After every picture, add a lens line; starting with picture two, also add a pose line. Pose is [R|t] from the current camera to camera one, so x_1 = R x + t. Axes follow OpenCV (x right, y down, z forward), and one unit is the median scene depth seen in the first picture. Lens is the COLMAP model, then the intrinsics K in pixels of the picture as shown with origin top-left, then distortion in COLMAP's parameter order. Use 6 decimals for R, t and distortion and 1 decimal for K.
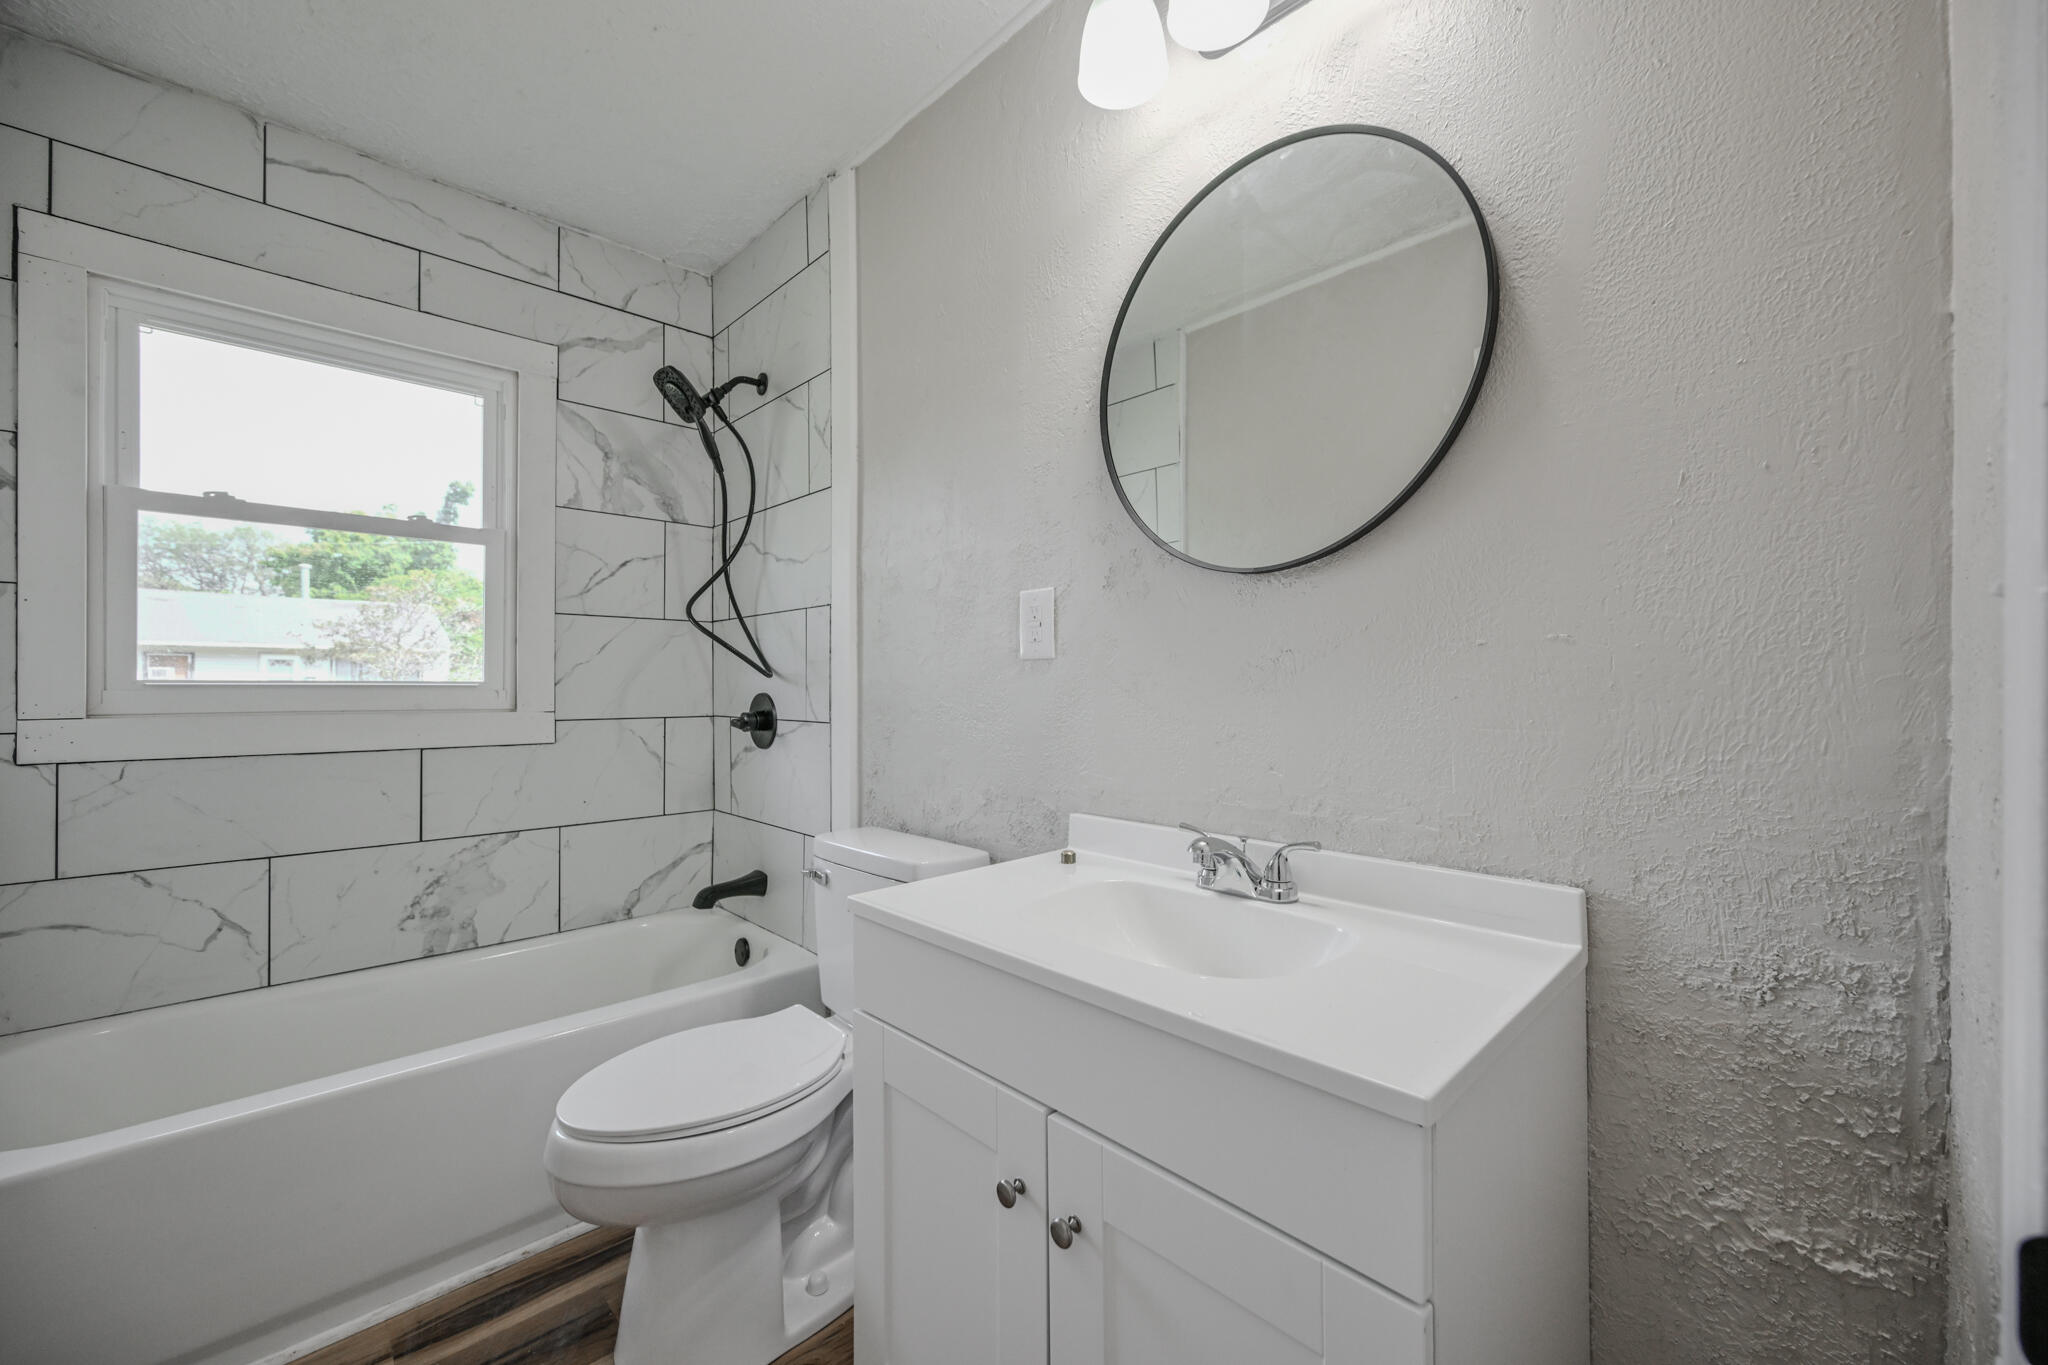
lens RADIAL K [[830.1, 0, 1021.1], [0, 830.1, 694.7], [0, 0, 1]] dist [-0.001533, -0.000440]
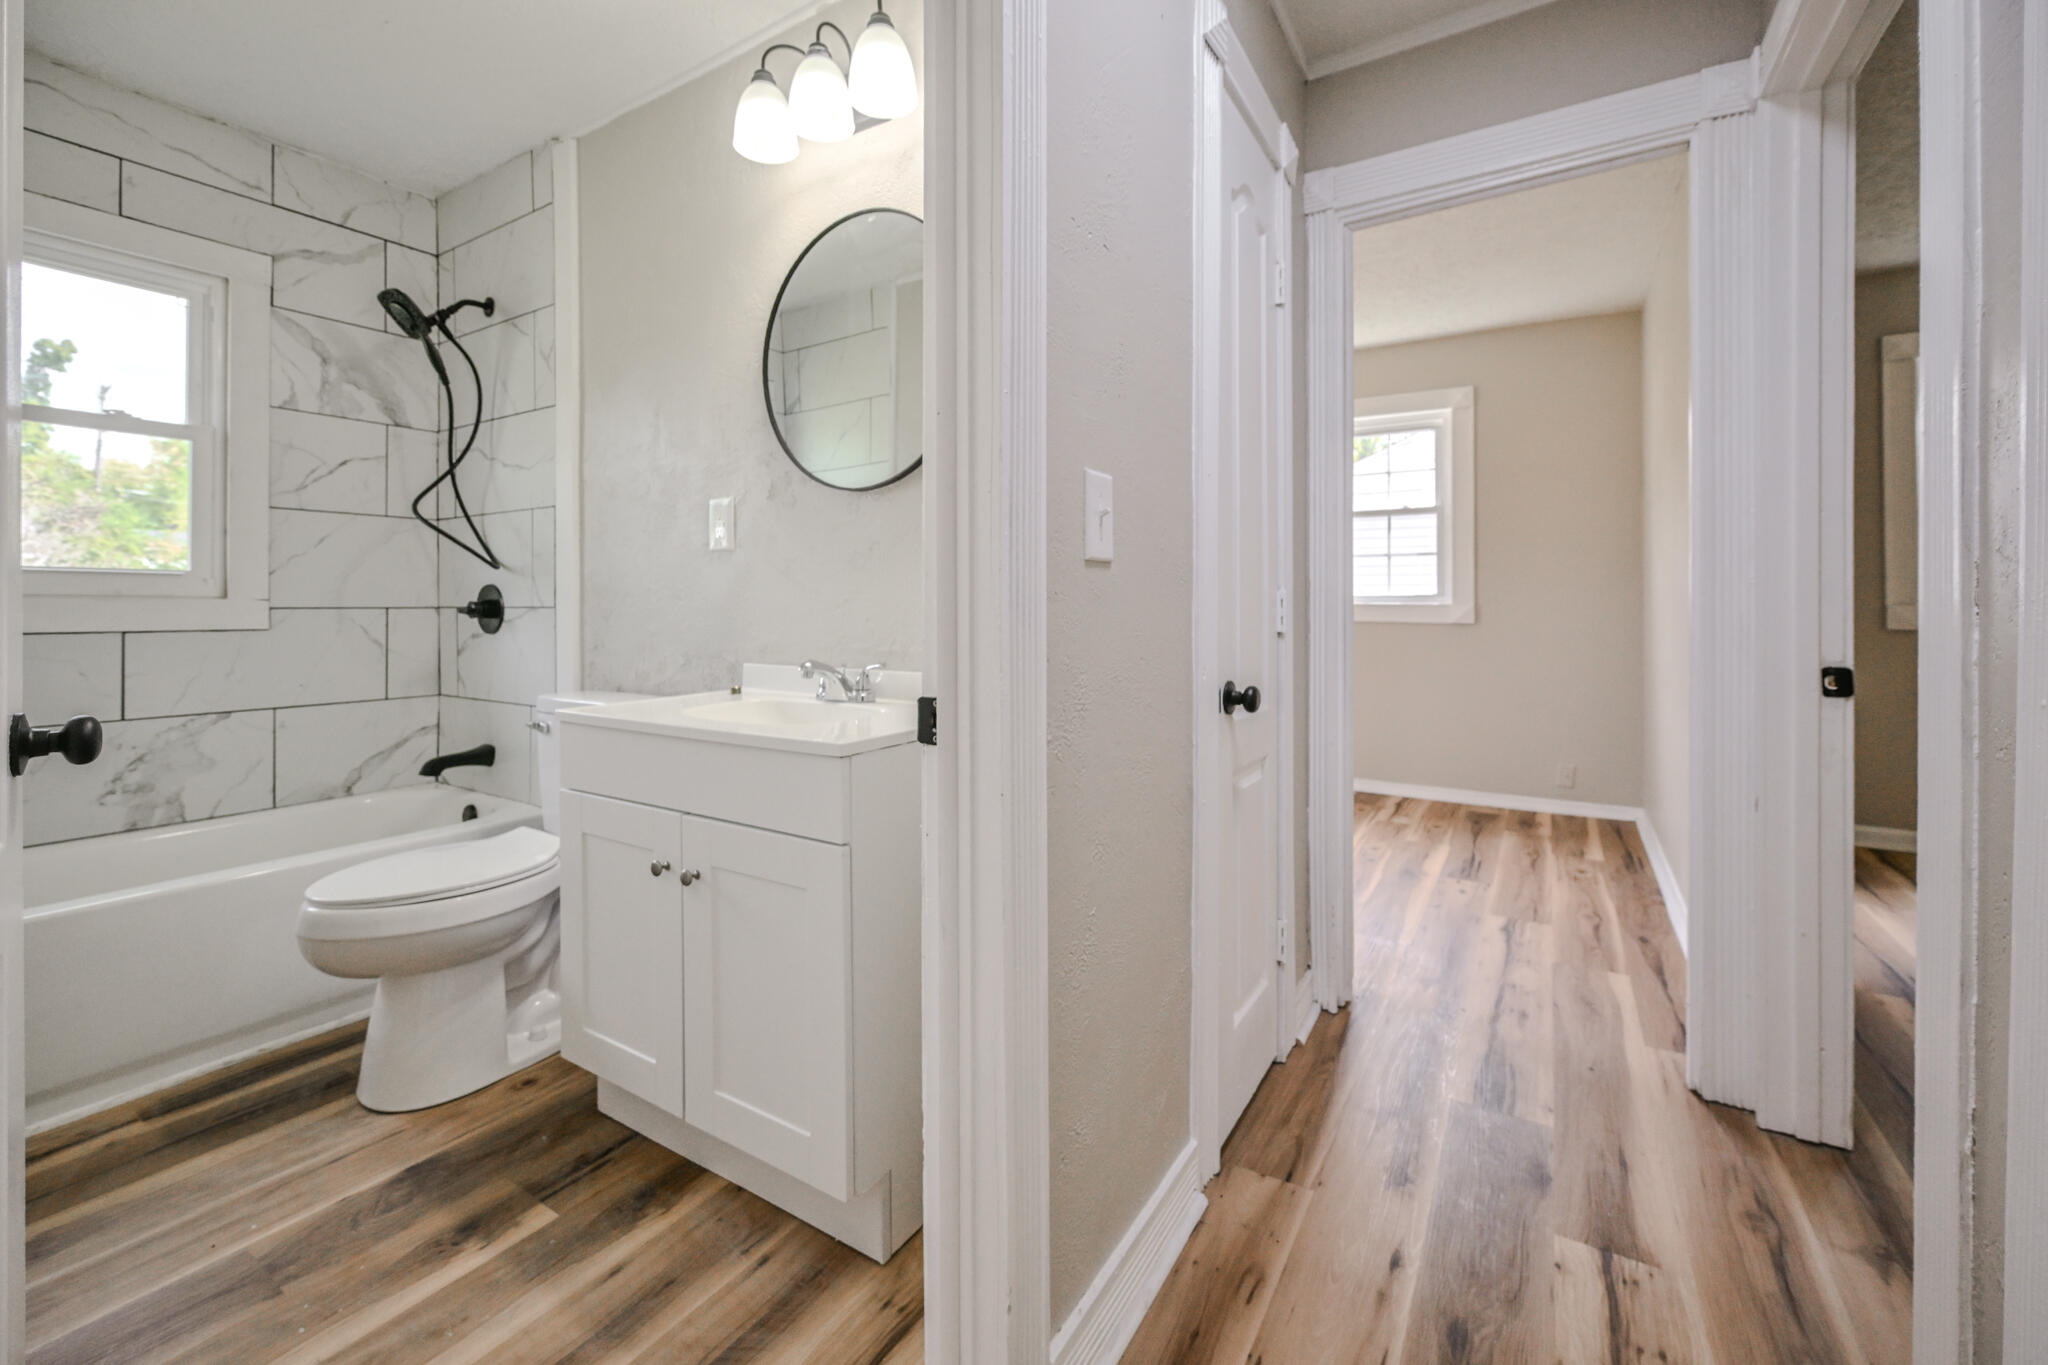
lens RADIAL K [[830.1, 0, 1017.3], [0, 830.1, 608.3], [0, 0, 1]] dist [-0.001533, -0.000440]
pose [[0.966040, -0.002716, 0.258377, 0.093375], [0.002975, 0.999995, -0.000611, 0.036386], [-0.258374, 0.001359, 0.966044, -0.285342]]
